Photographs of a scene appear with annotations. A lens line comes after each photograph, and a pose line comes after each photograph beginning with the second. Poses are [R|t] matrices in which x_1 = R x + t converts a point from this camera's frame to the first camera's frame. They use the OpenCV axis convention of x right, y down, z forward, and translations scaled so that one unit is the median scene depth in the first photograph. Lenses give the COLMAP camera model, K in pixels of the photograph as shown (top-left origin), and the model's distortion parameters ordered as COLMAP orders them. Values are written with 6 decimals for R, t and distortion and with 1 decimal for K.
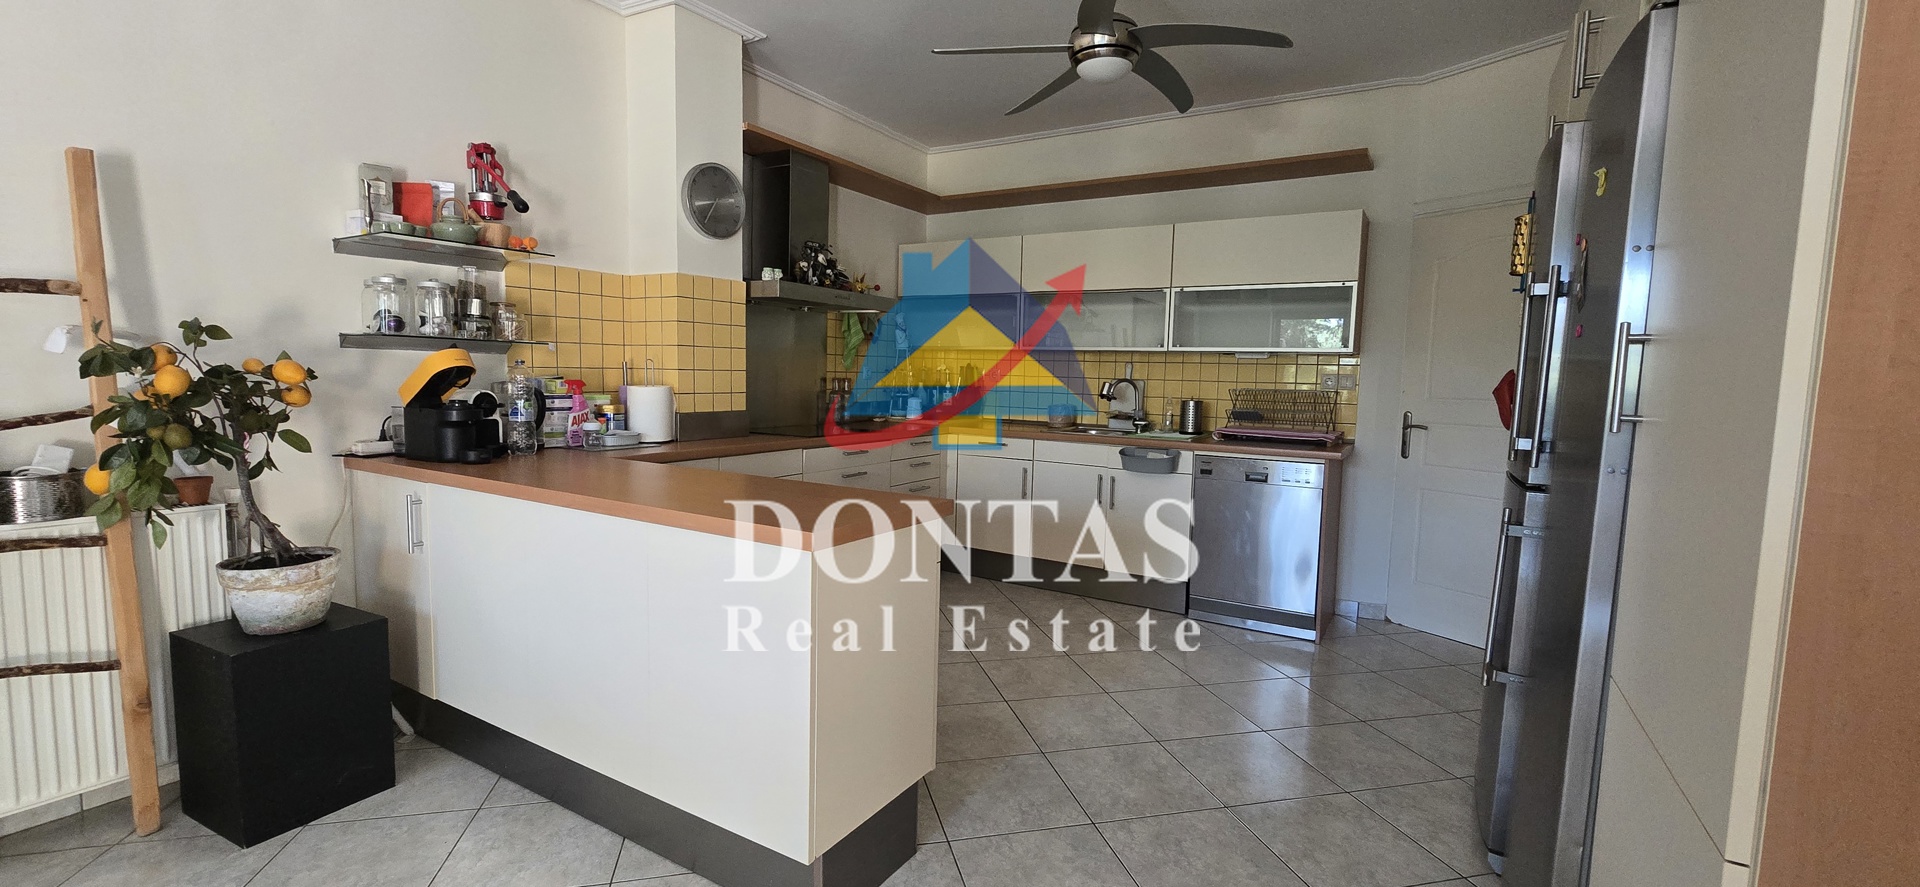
lens RADIAL K [[788.2, 0, 963.1], [0, 788.2, 445.4], [0, 0, 1]] dist [-0.006597, 0.001911]
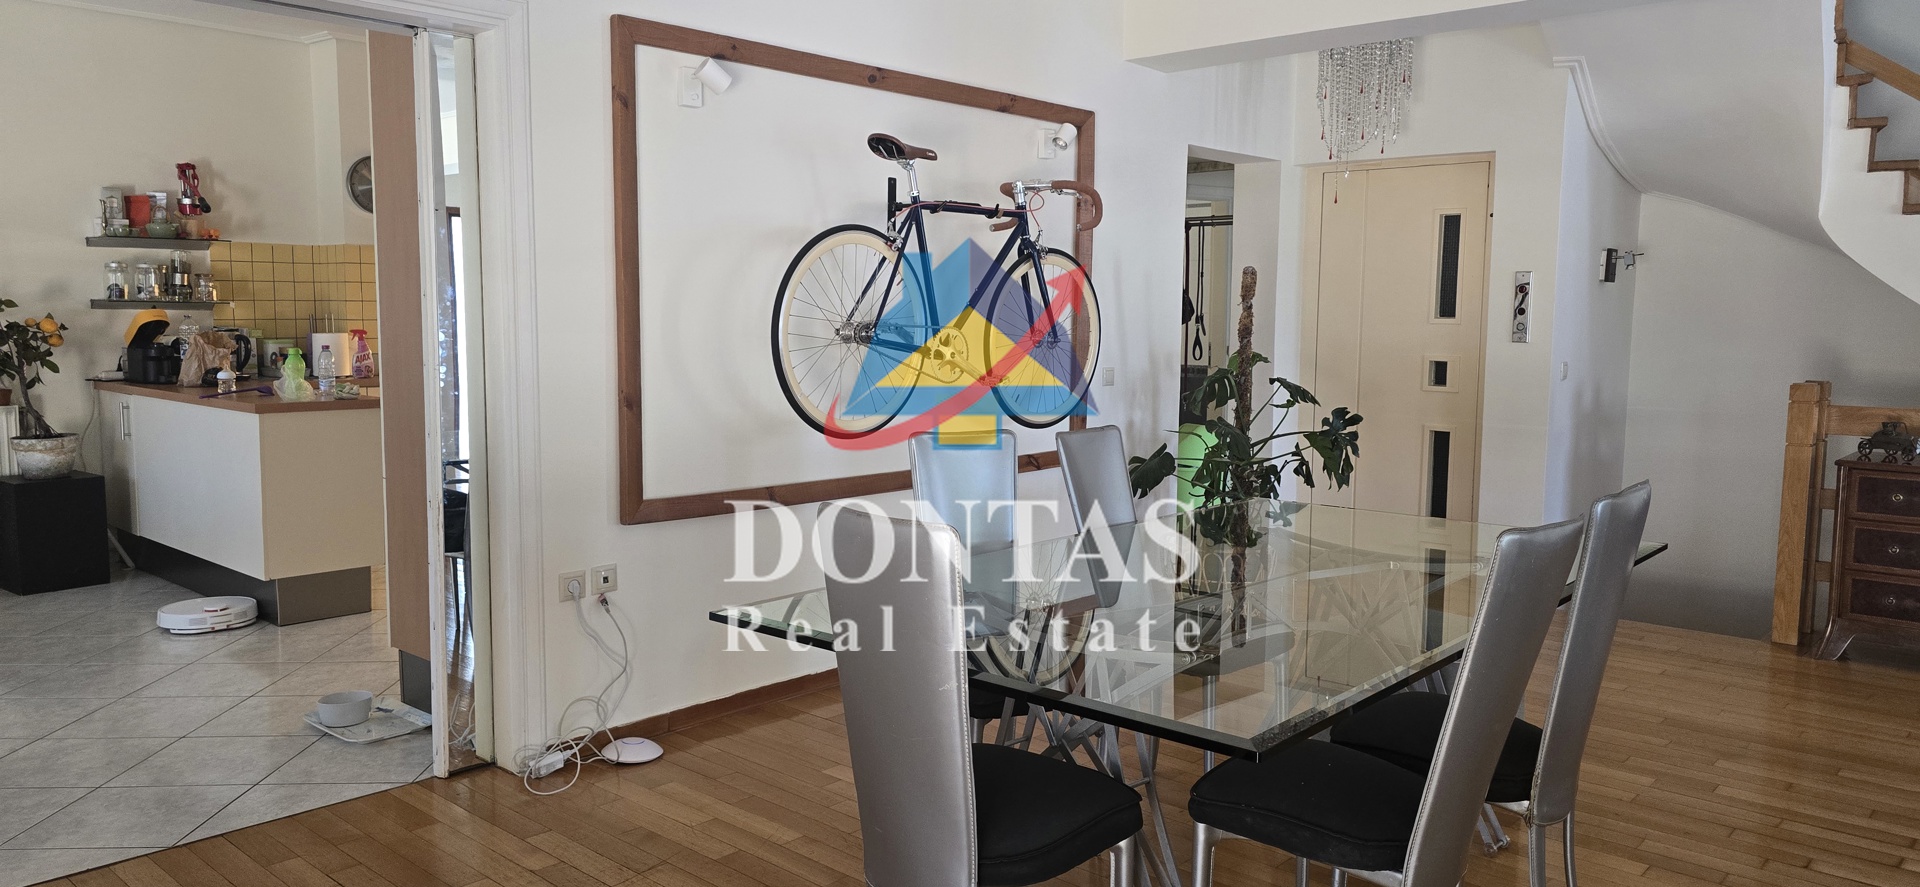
lens RADIAL K [[1293.1, 0, 958.9], [0, 1293.1, 440.9], [0, 0, 1]] dist [0.033290, -0.011810]
pose [[0.980704, 0.007987, -0.195337, 1.346830], [-0.005805, 0.999914, 0.011738, 0.091205], [0.195414, -0.010378, 0.980666, -1.155026]]
